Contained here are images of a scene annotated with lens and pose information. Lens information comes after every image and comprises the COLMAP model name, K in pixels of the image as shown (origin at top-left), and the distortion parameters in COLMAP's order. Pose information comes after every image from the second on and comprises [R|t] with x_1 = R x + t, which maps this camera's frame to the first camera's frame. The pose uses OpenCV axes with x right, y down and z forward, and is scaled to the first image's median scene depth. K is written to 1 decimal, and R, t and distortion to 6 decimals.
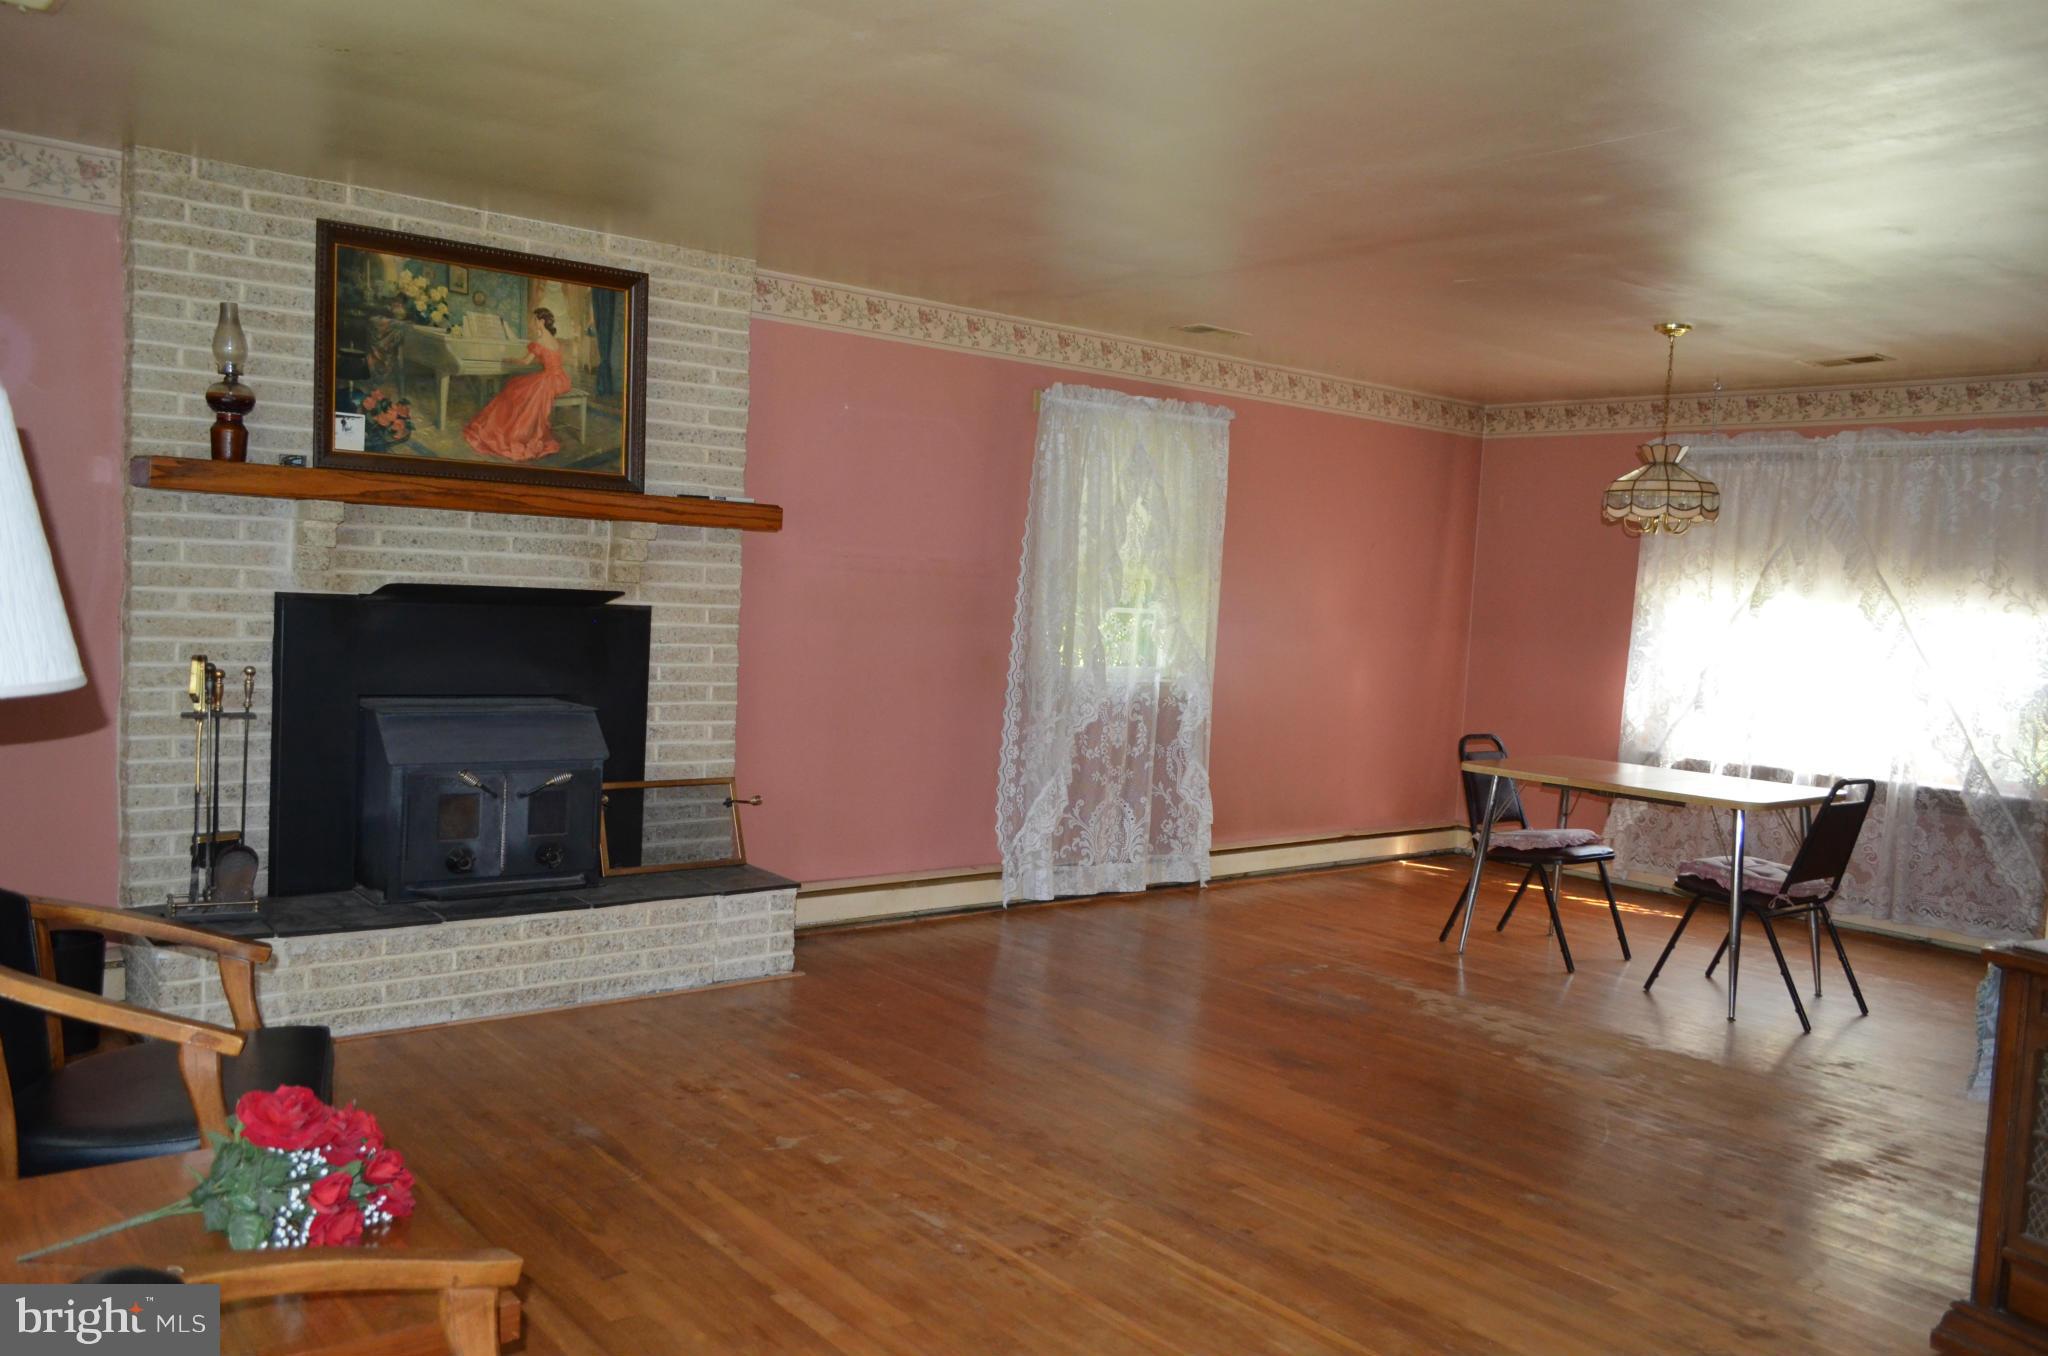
lens RADIAL K [[1586.0, 0, 1028.8], [0, 1586.0, 685.0], [0, 0, 1]] dist [-0.012998, 0.003921]
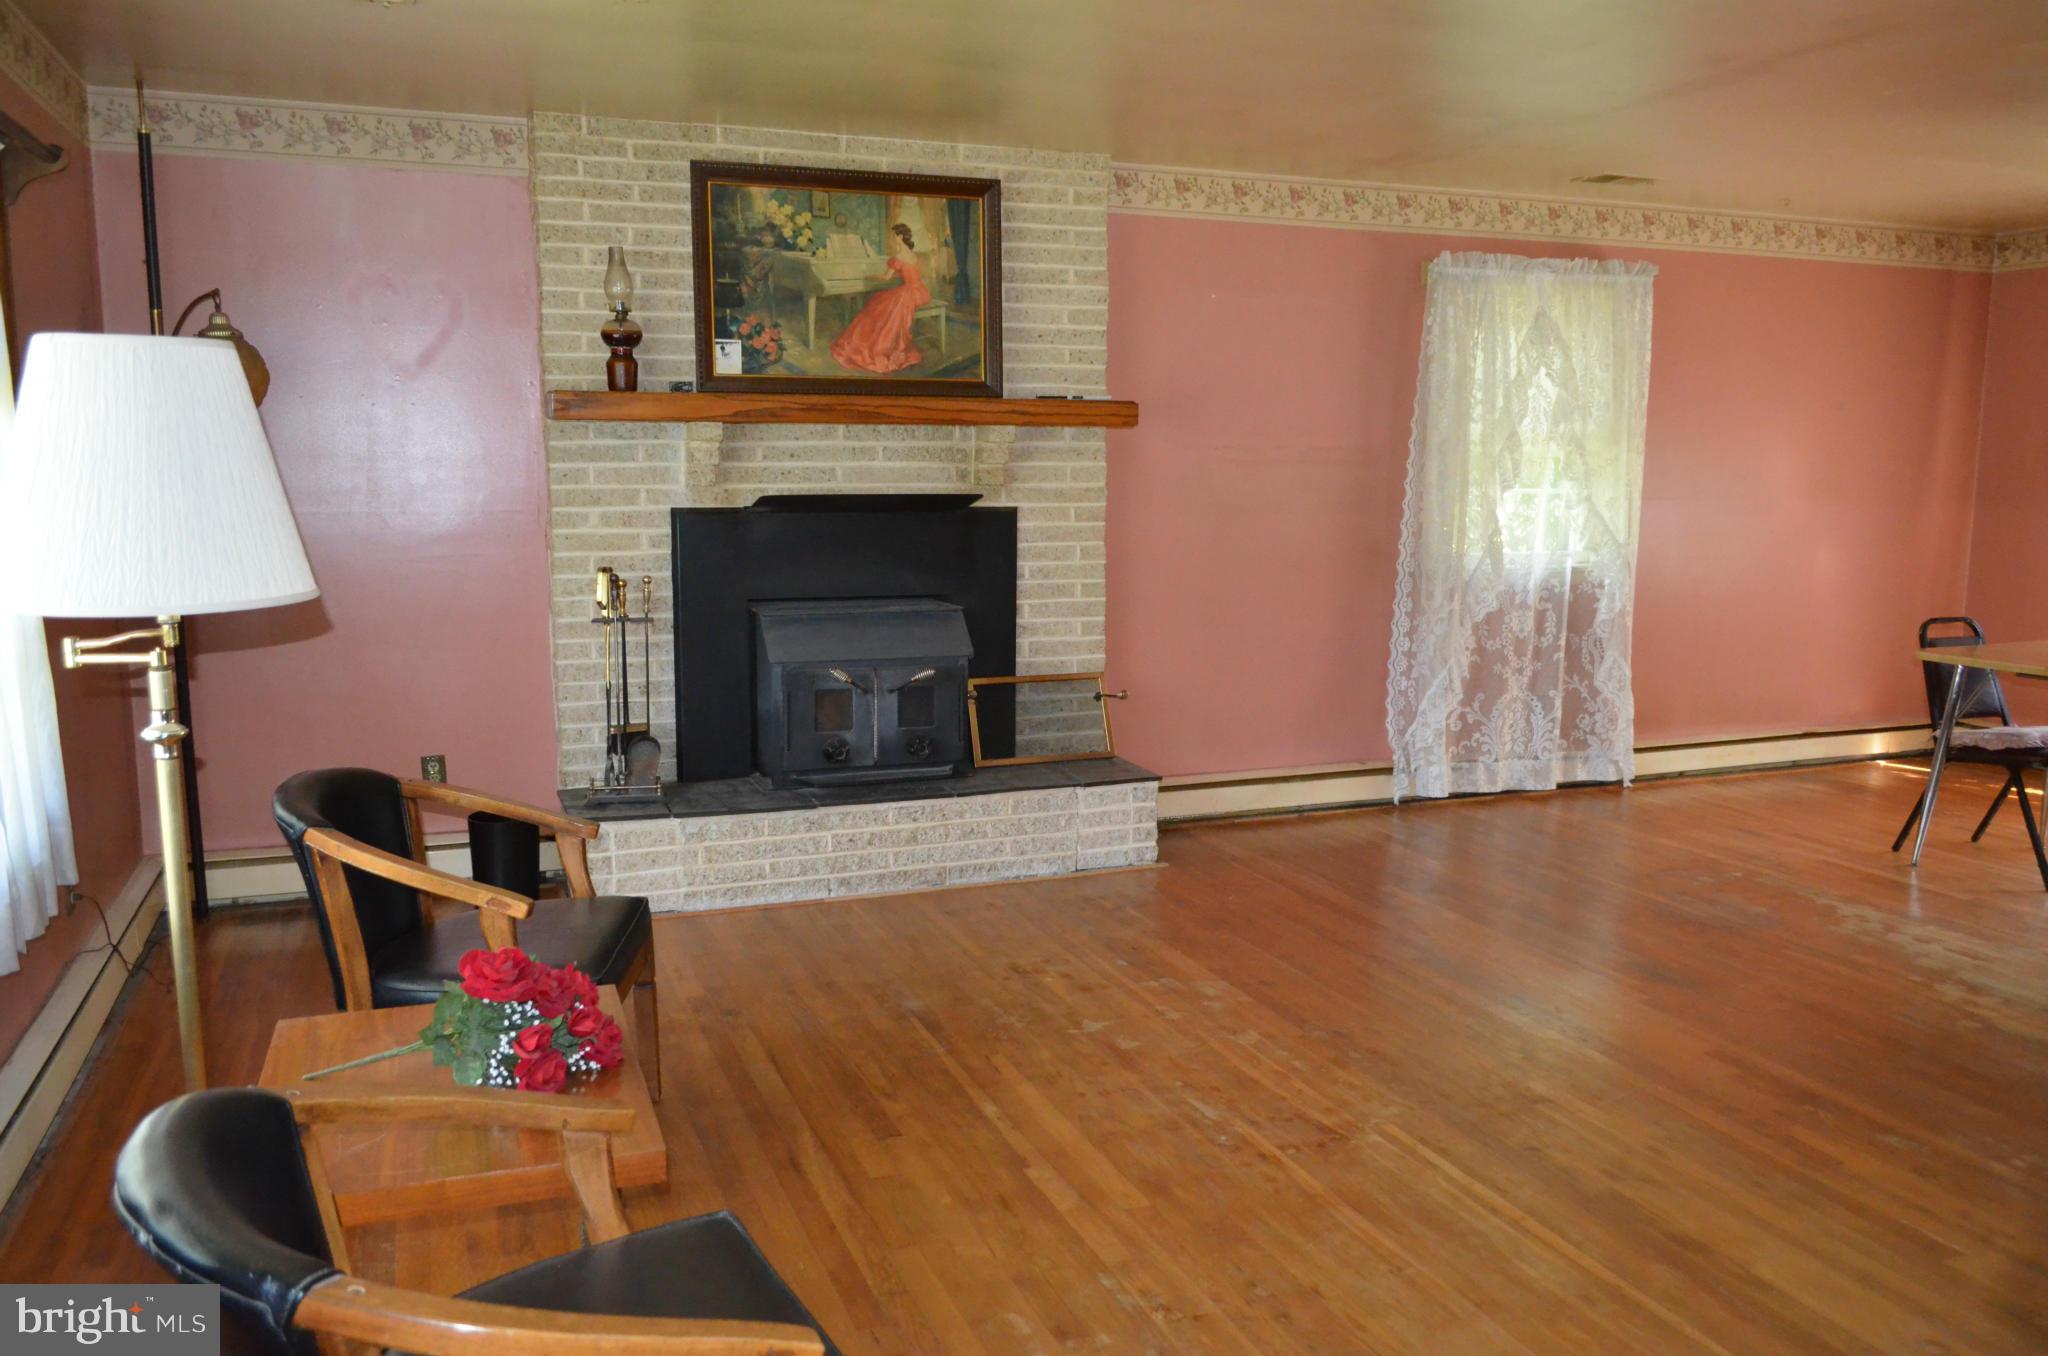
lens RADIAL K [[1586.0, 0, 1028.8], [0, 1586.0, 685.0], [0, 0, 1]] dist [-0.012998, 0.003921]
pose [[0.949226, -0.003625, -0.314575, 0.099484], [0.024728, 0.997700, 0.063120, 0.000930], [0.313623, -0.067694, 0.947132, 0.018993]]
